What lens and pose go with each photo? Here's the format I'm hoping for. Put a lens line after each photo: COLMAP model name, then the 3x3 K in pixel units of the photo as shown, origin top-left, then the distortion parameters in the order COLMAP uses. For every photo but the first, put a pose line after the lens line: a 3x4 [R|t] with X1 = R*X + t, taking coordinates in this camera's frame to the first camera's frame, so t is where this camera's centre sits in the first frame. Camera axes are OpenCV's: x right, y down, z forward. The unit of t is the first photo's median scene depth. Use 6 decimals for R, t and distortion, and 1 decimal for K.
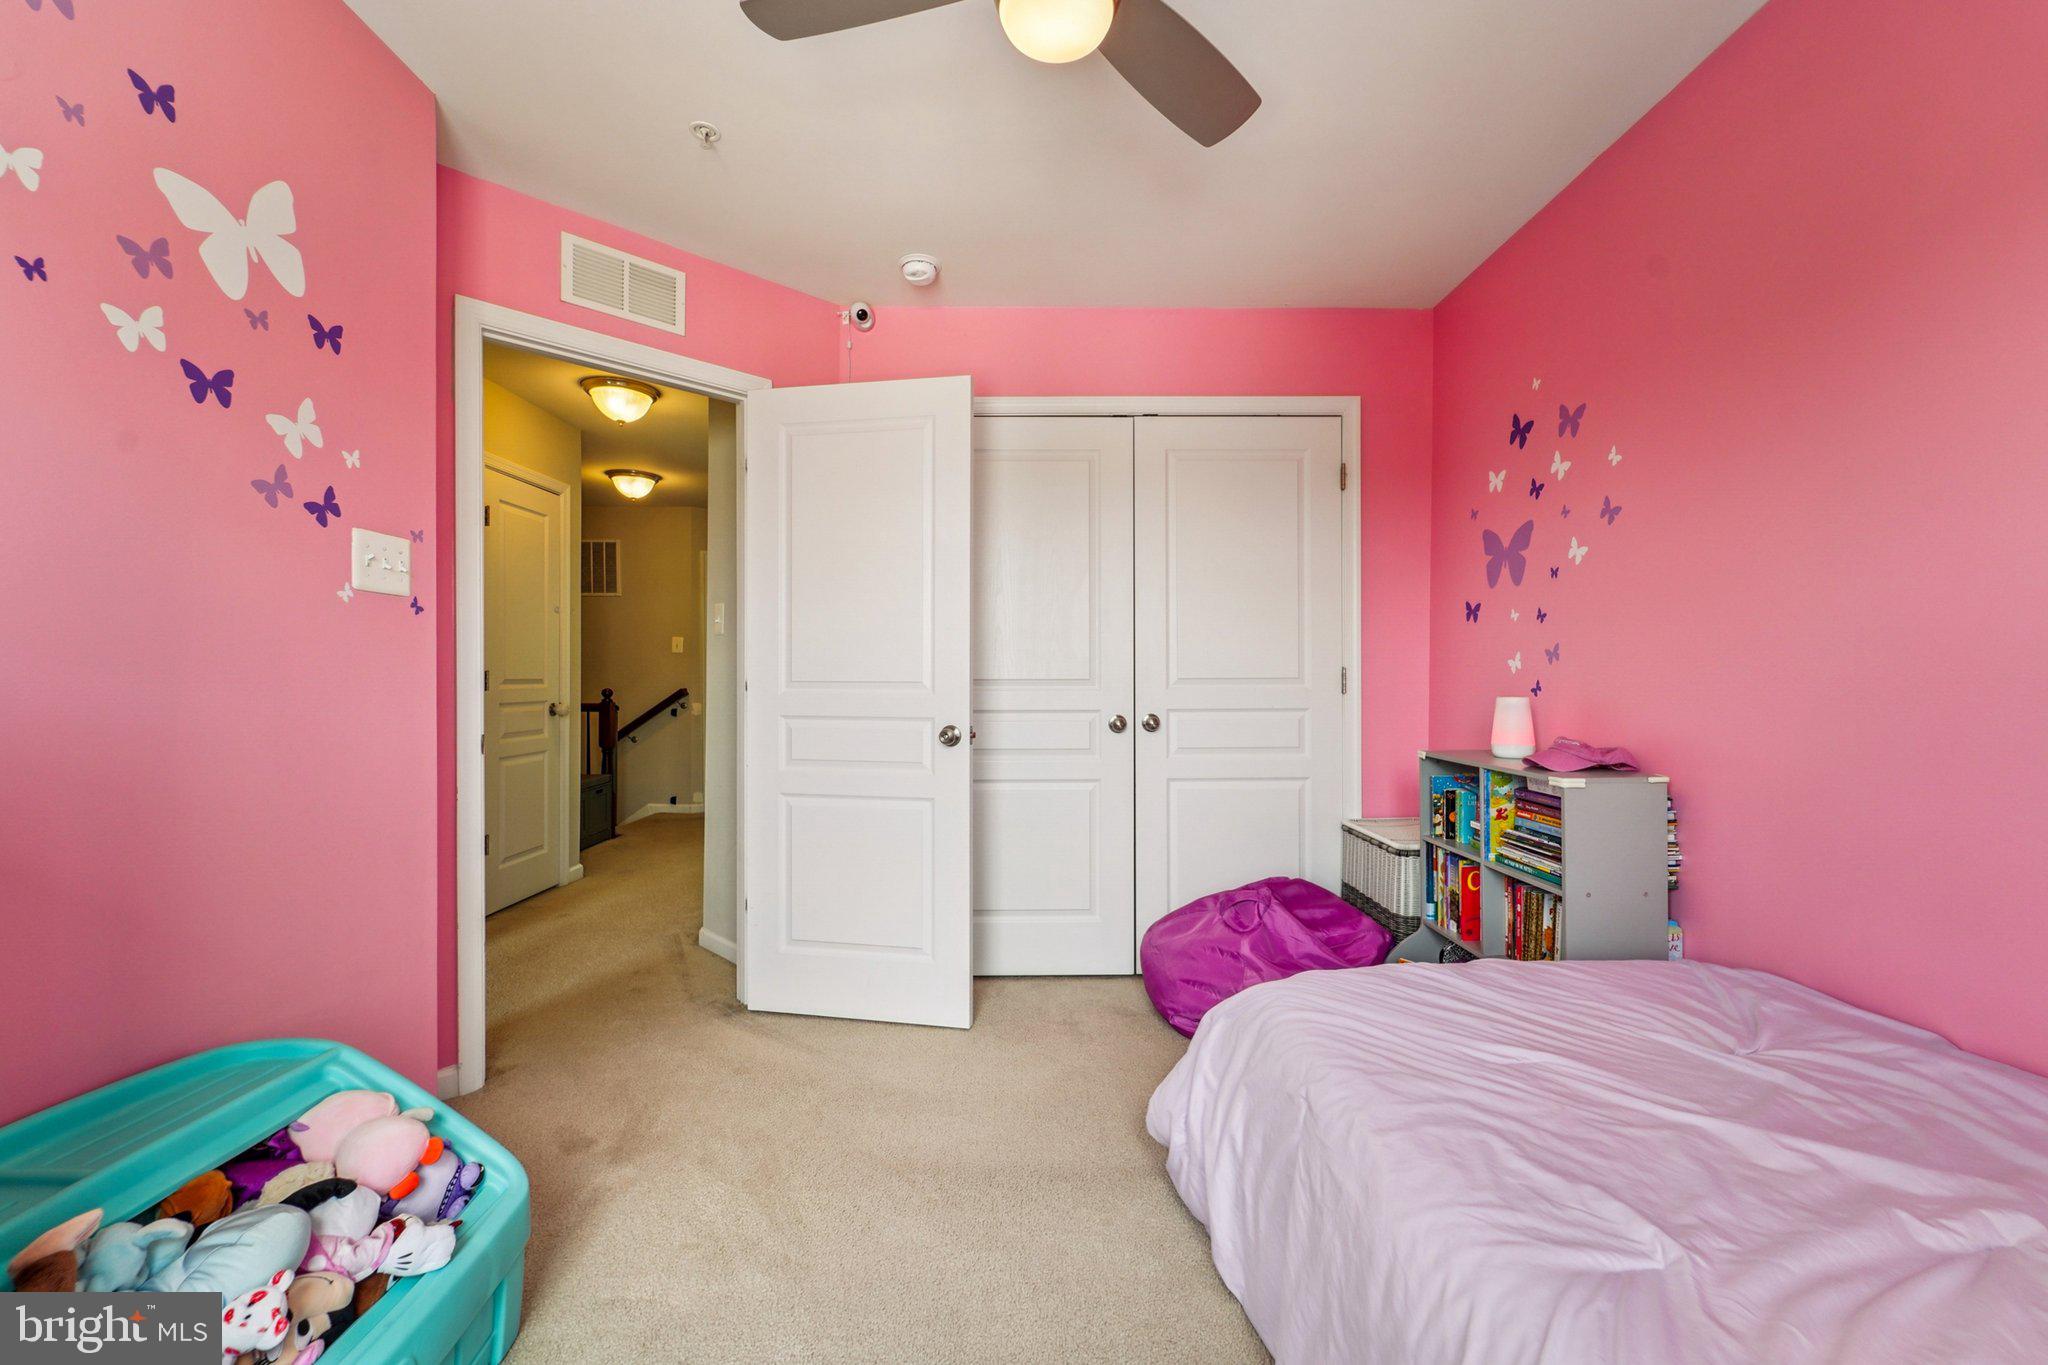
lens RADIAL K [[839.8, 0, 1025.2], [0, 839.8, 683.3], [0, 0, 1]] dist [0.001005, -0.001084]
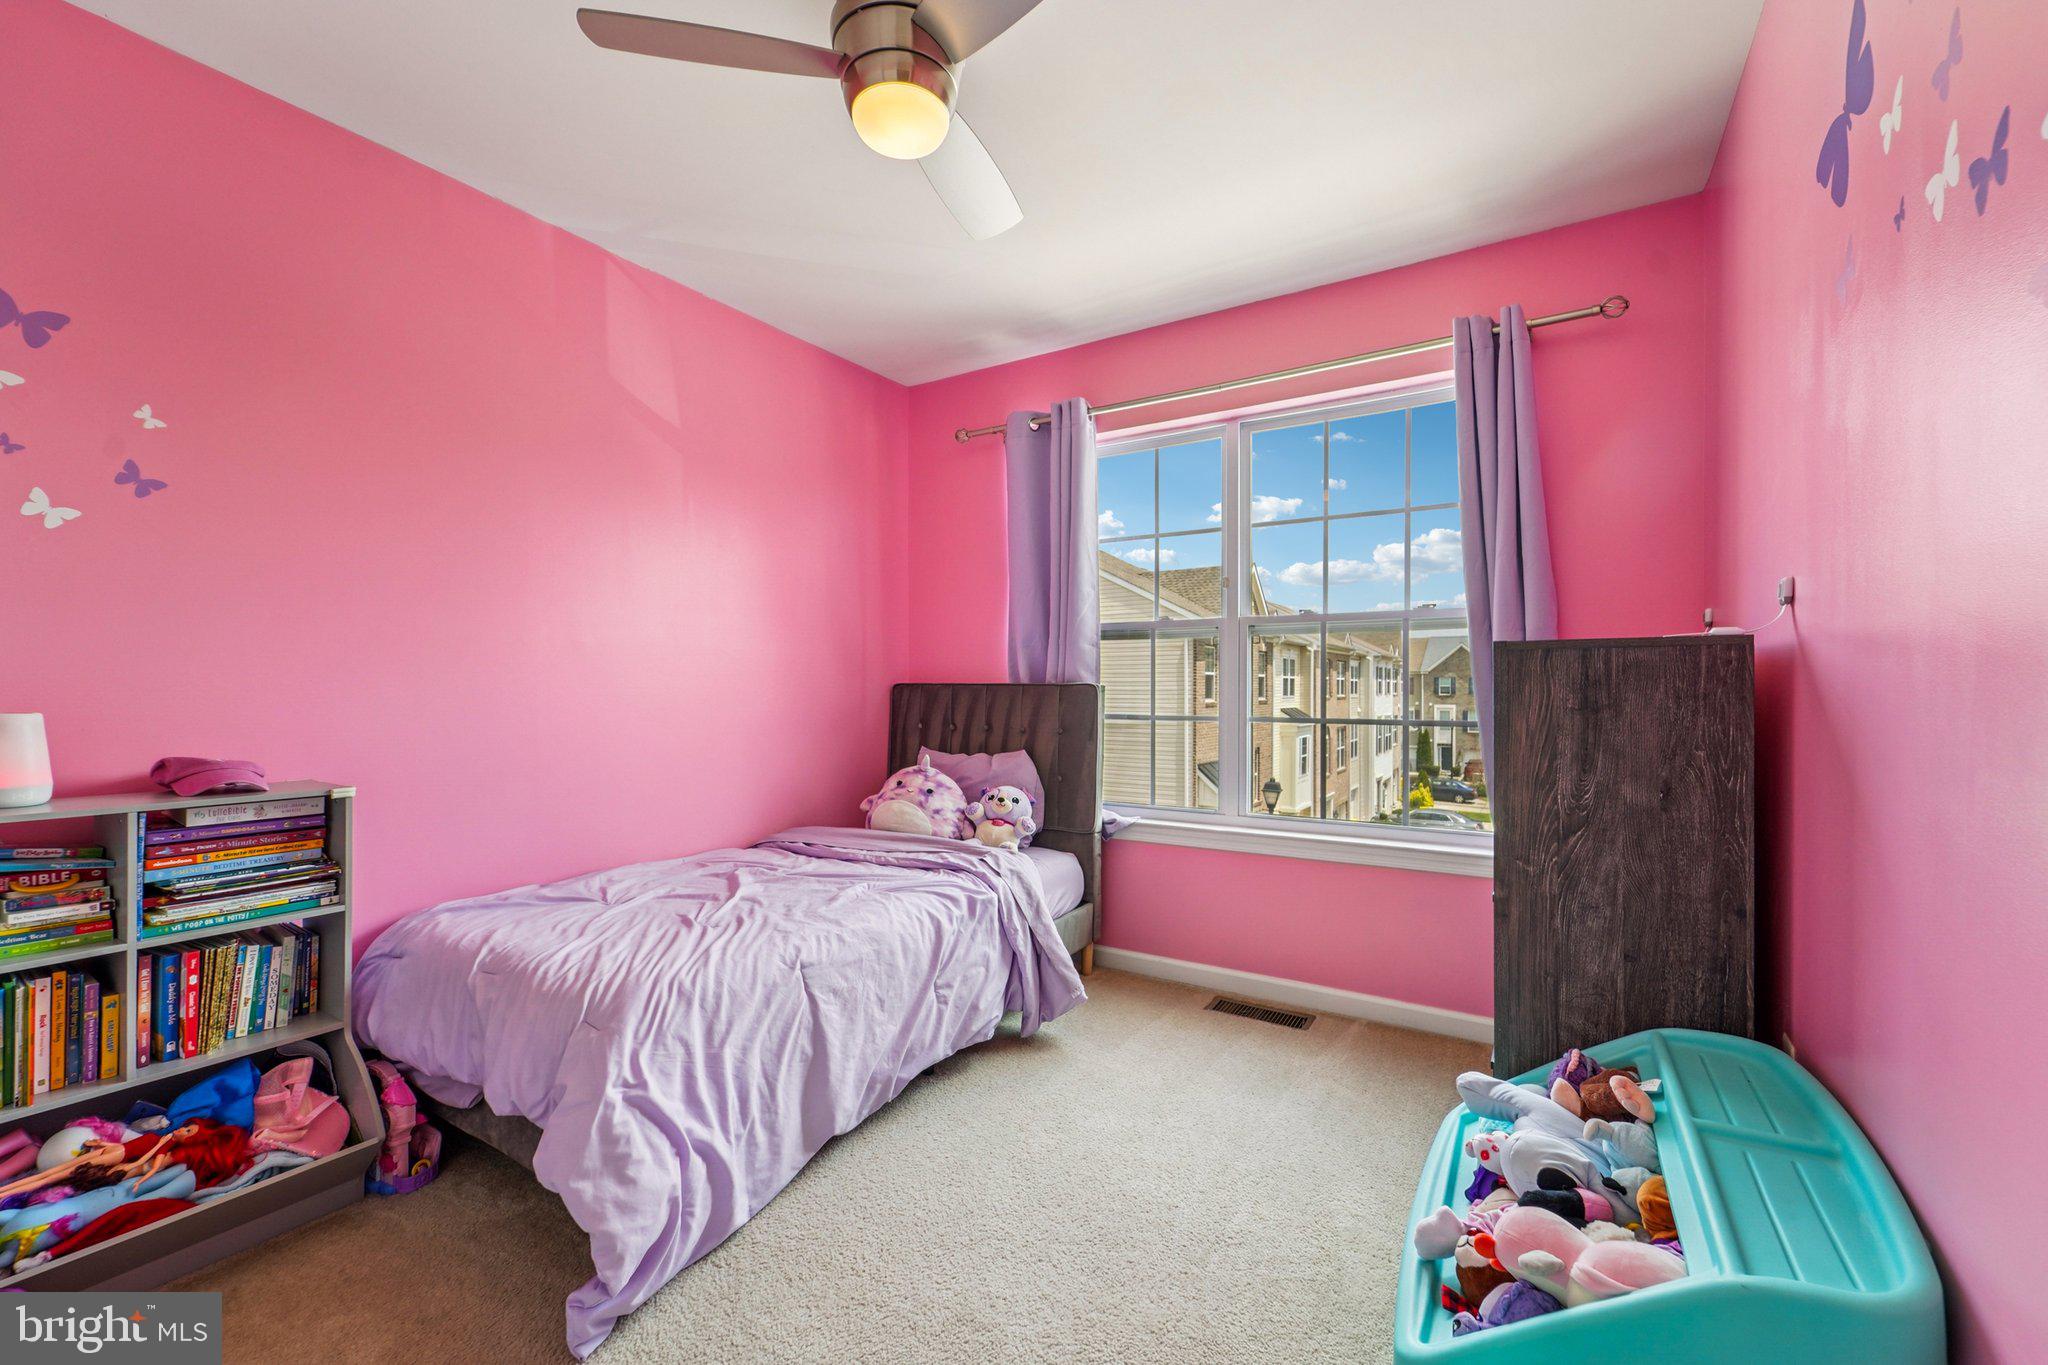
lens RADIAL K [[839.8, 0, 1037.1], [0, 839.8, 675.4], [0, 0, 1]] dist [0.001005, -0.001084]
pose [[-0.857860, 0.003873, 0.513870, -0.479877], [0.003163, 0.999992, -0.002256, -0.010247], [-0.513874, -0.000310, -0.857865, 1.258537]]
